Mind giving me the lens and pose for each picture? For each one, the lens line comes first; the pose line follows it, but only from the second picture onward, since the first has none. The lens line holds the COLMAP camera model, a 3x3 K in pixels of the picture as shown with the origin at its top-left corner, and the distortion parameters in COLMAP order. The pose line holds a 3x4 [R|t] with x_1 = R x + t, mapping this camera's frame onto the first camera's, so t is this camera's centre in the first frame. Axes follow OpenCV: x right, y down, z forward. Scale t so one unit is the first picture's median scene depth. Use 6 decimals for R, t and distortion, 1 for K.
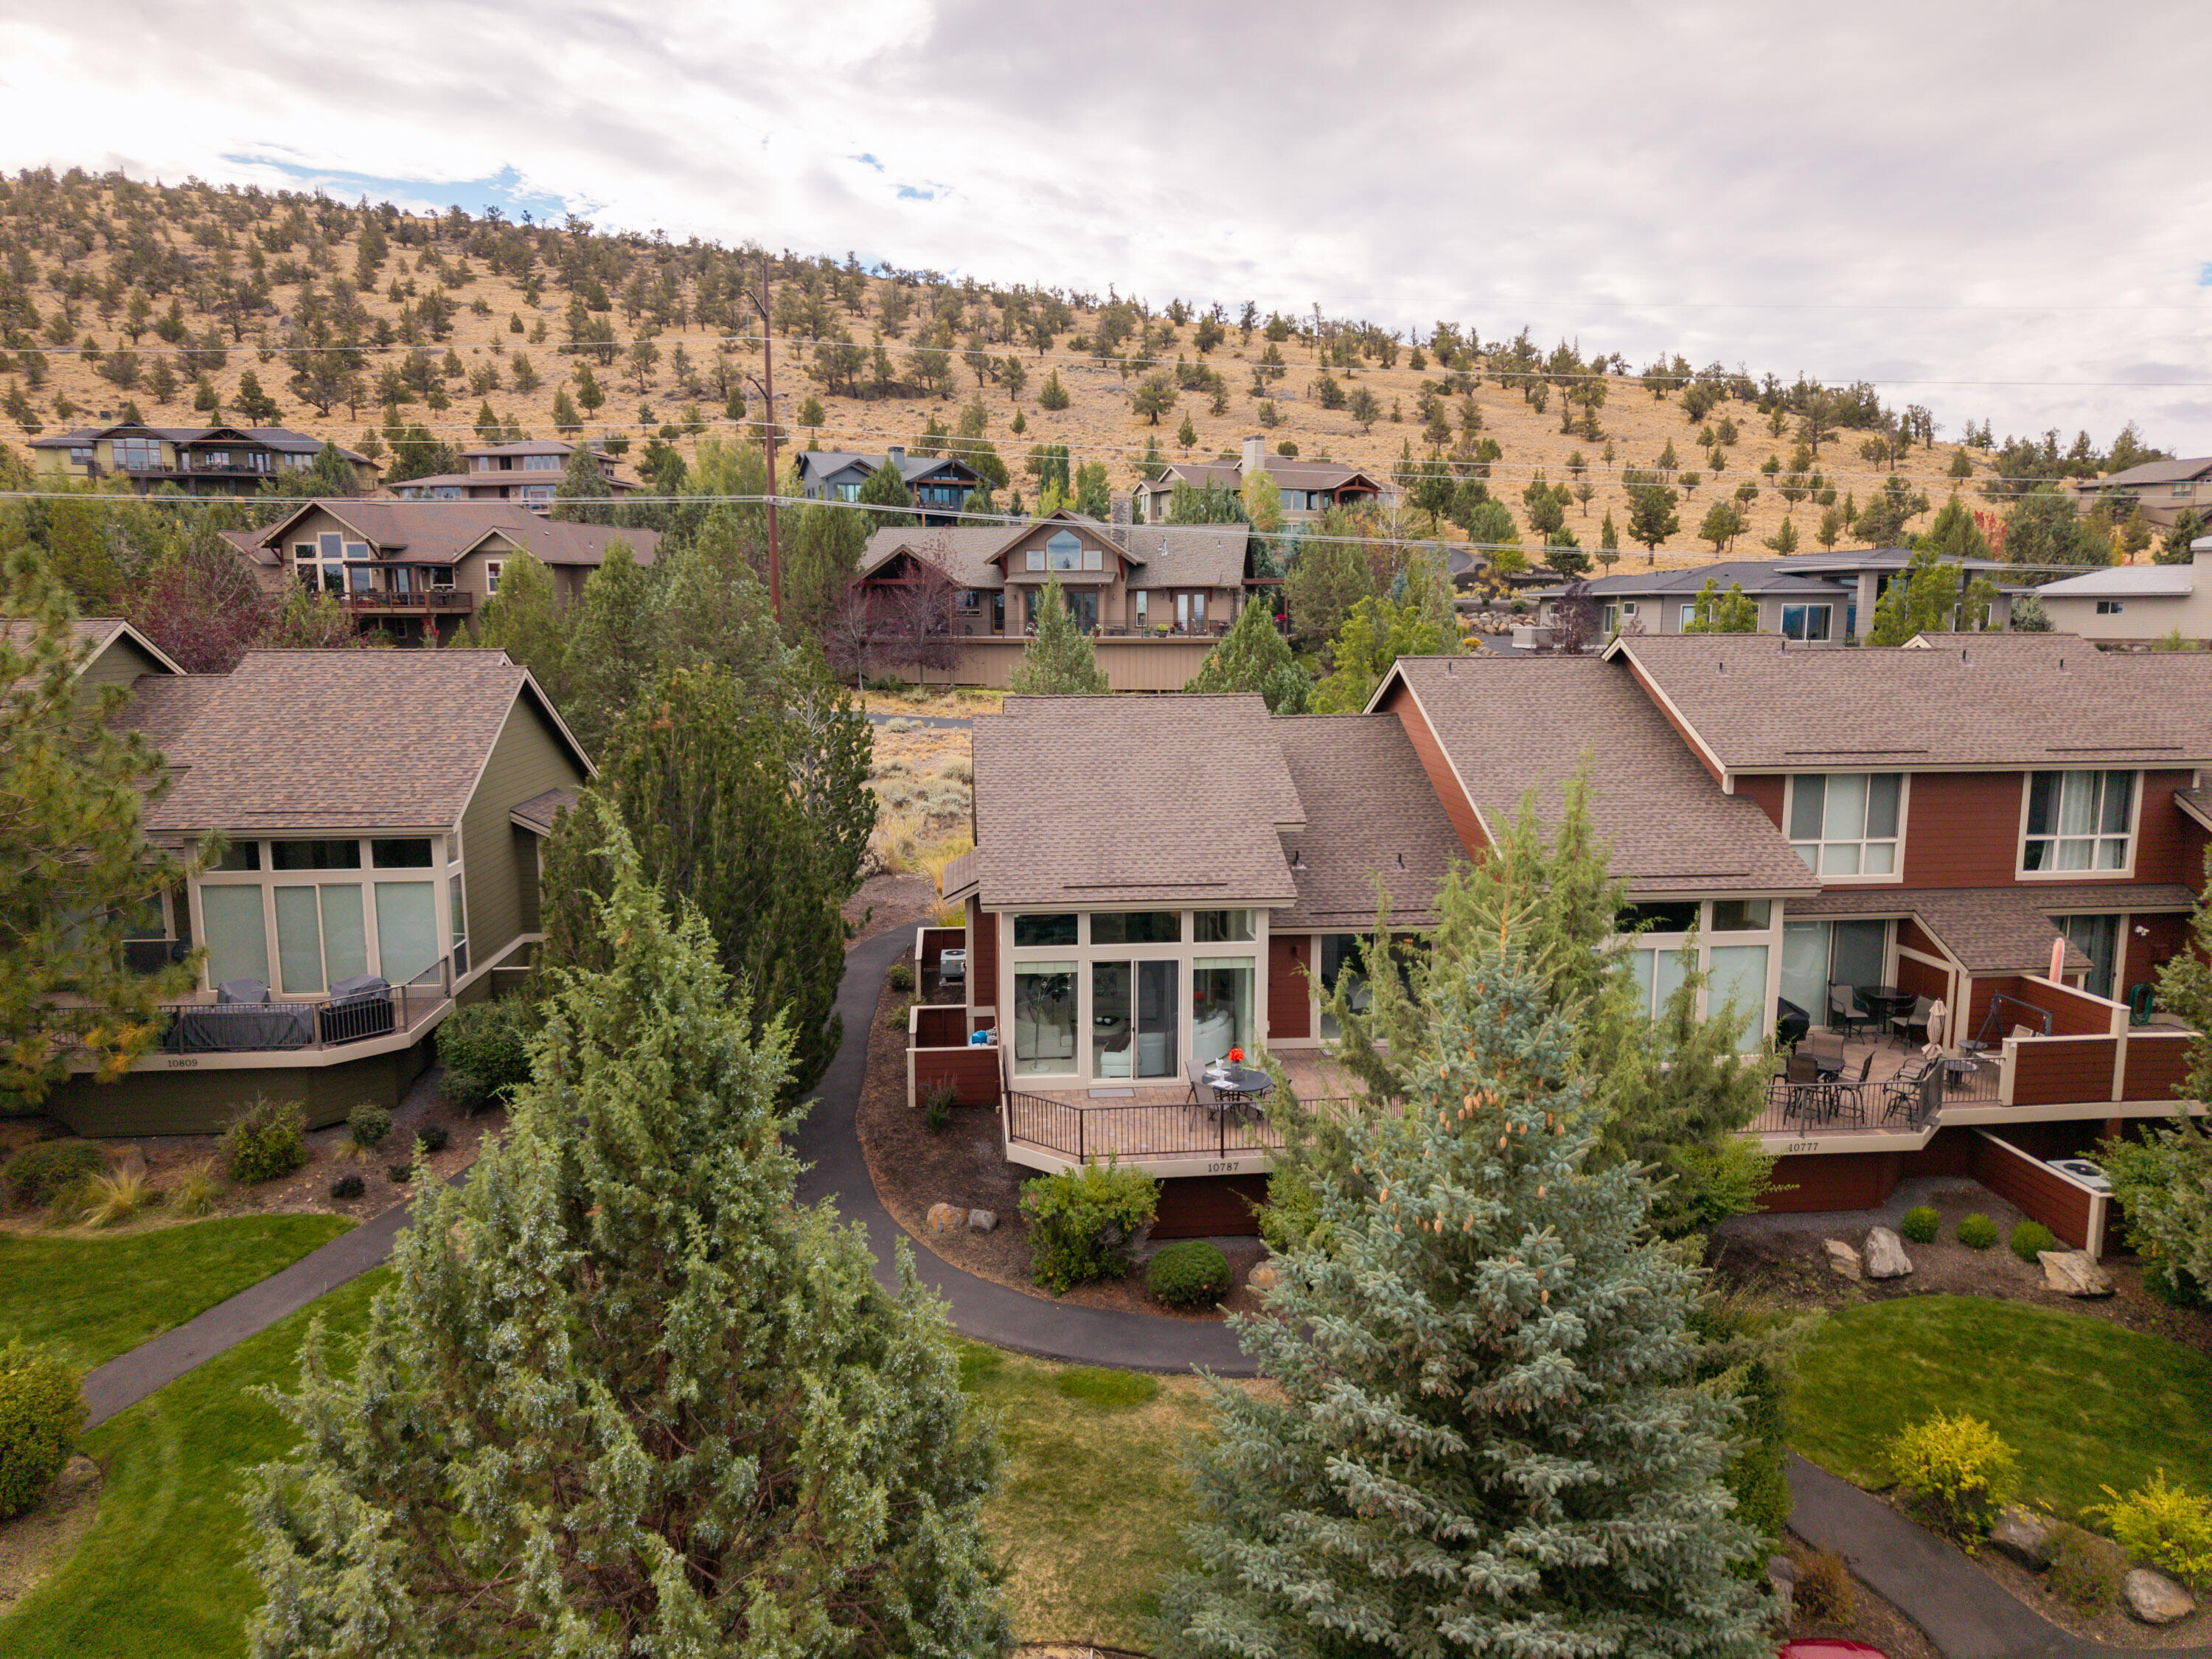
lens RADIAL K [[1536.7, 0, 1119.7], [0, 1536.7, 837.3], [0, 0, 1]] dist [0.010979, -0.021319]
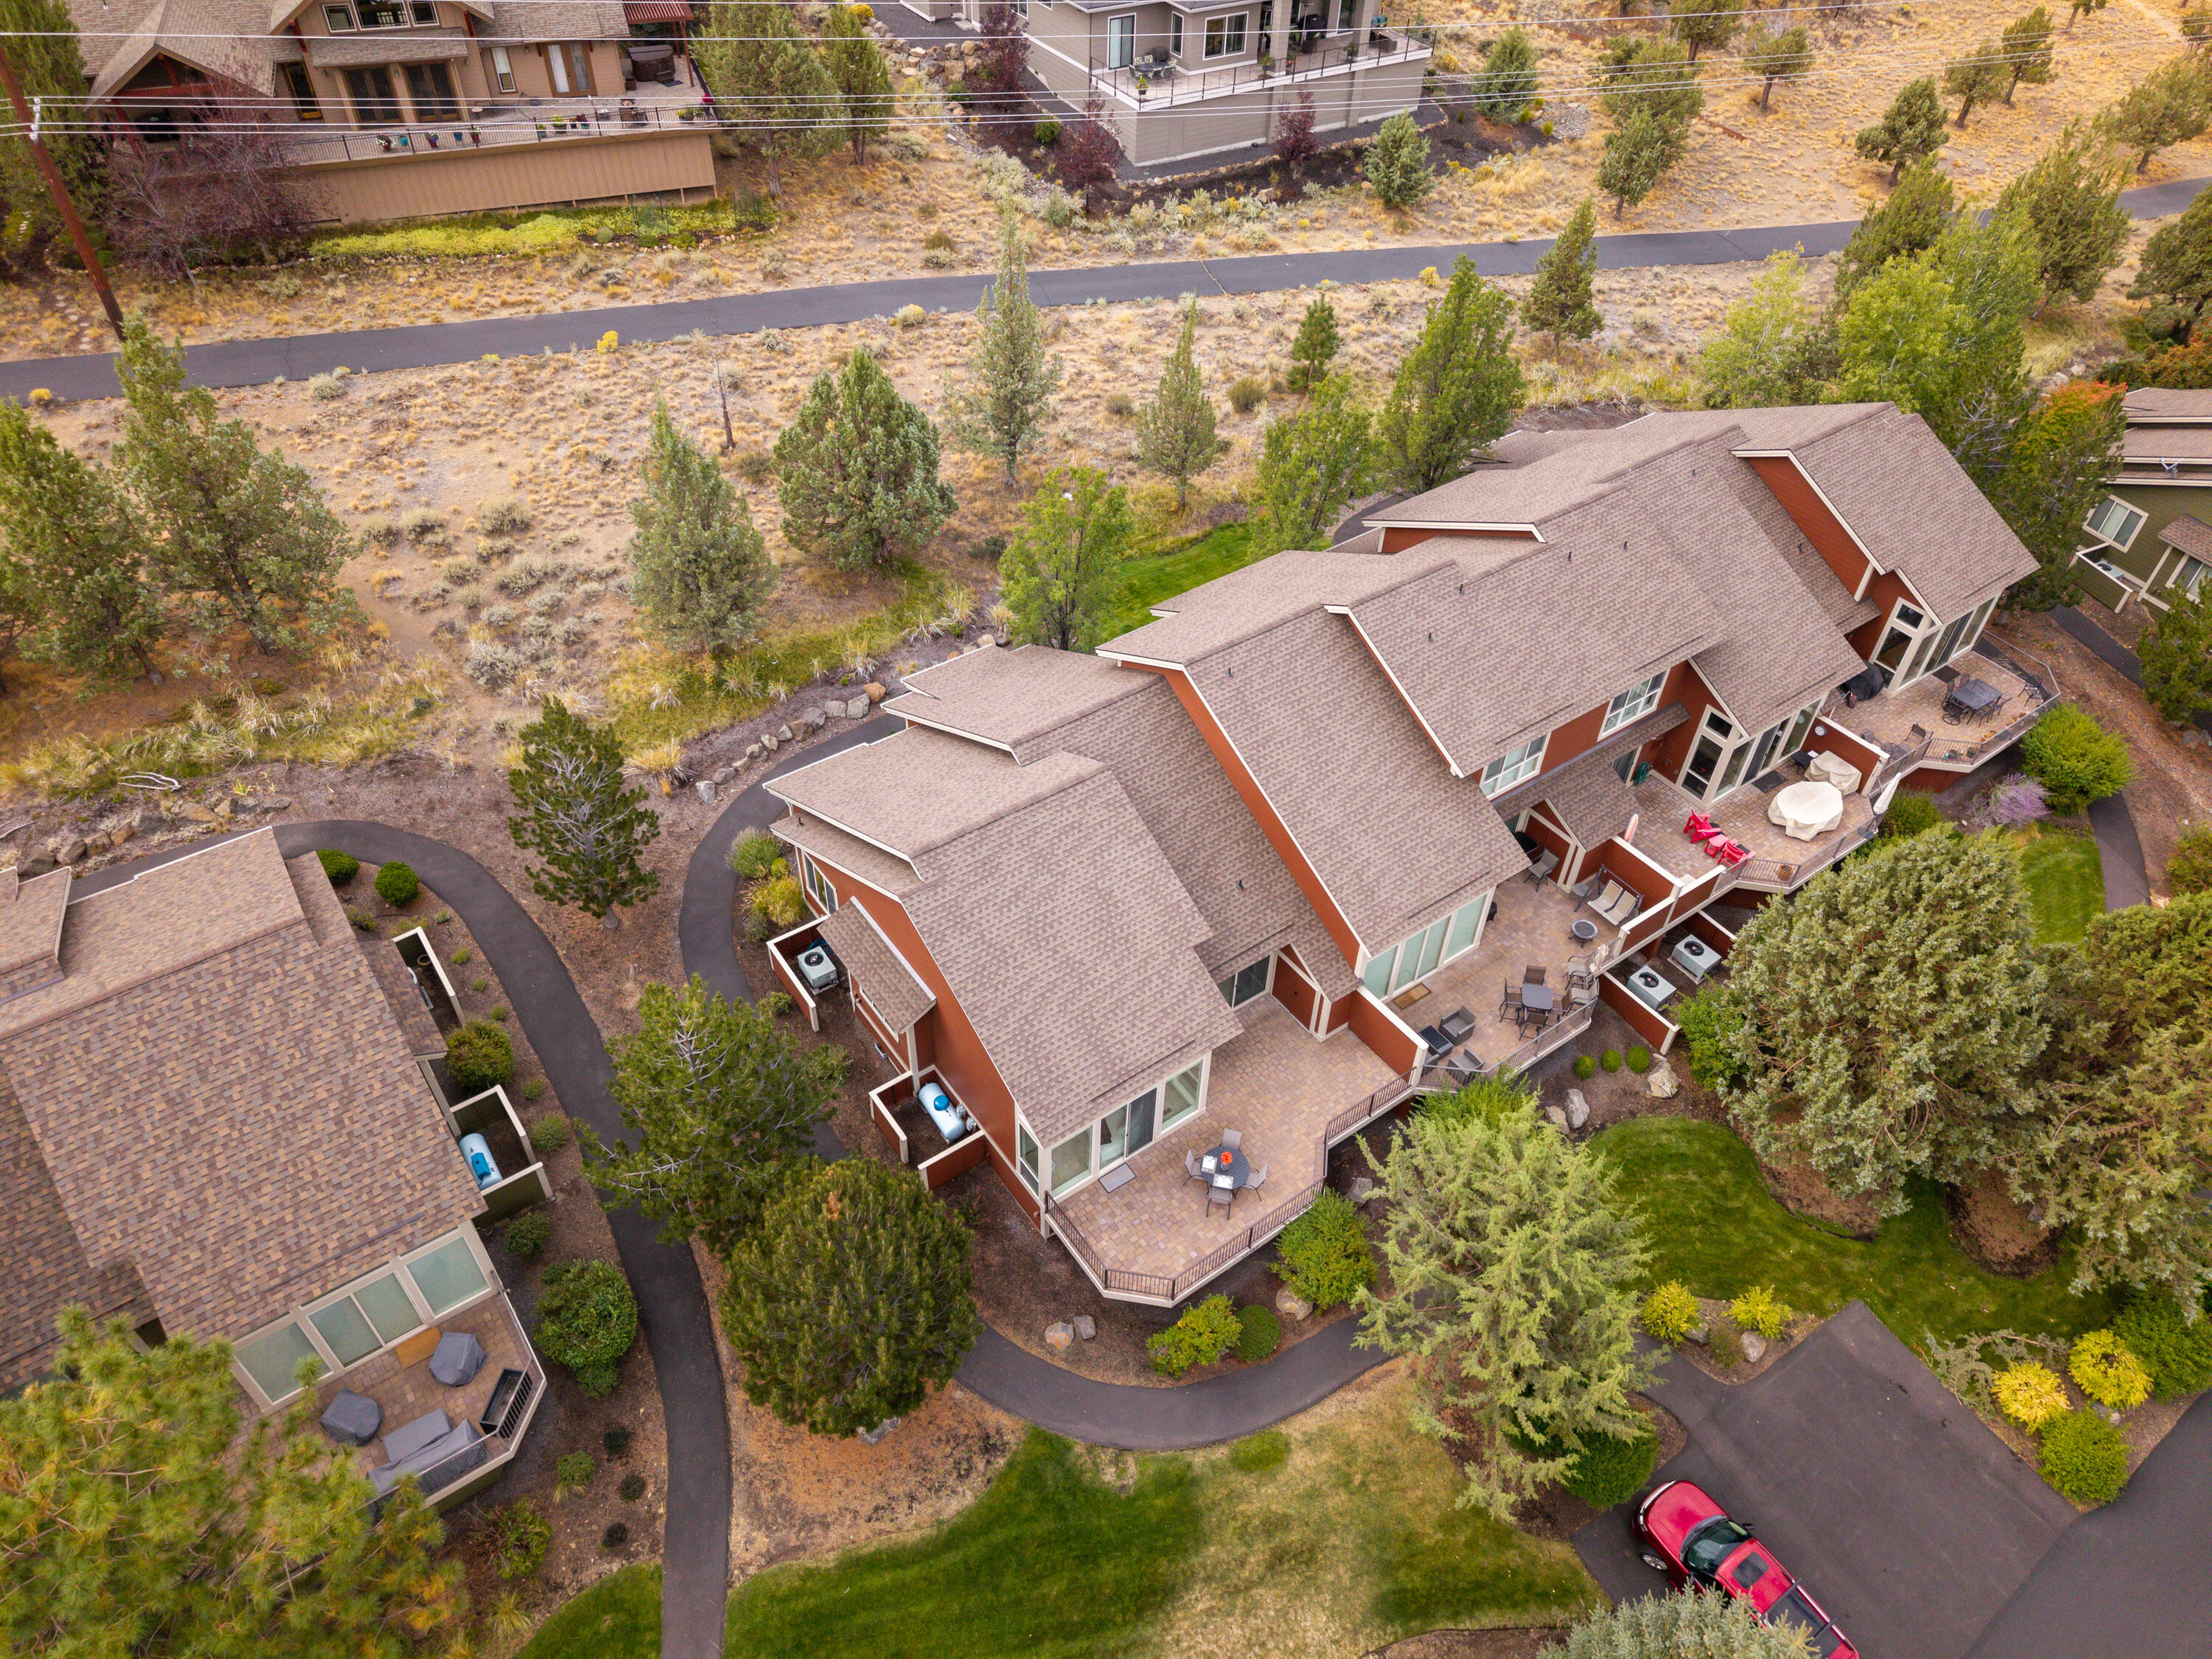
lens RADIAL K [[1536.7, 0, 1119.7], [0, 1536.7, 837.3], [0, 0, 1]] dist [0.010979, -0.021319]
pose [[0.863936, -0.335339, 0.375715, -0.330148], [0.039247, 0.788621, 0.613625, -0.719803], [-0.502069, -0.515387, 0.694480, 0.169970]]
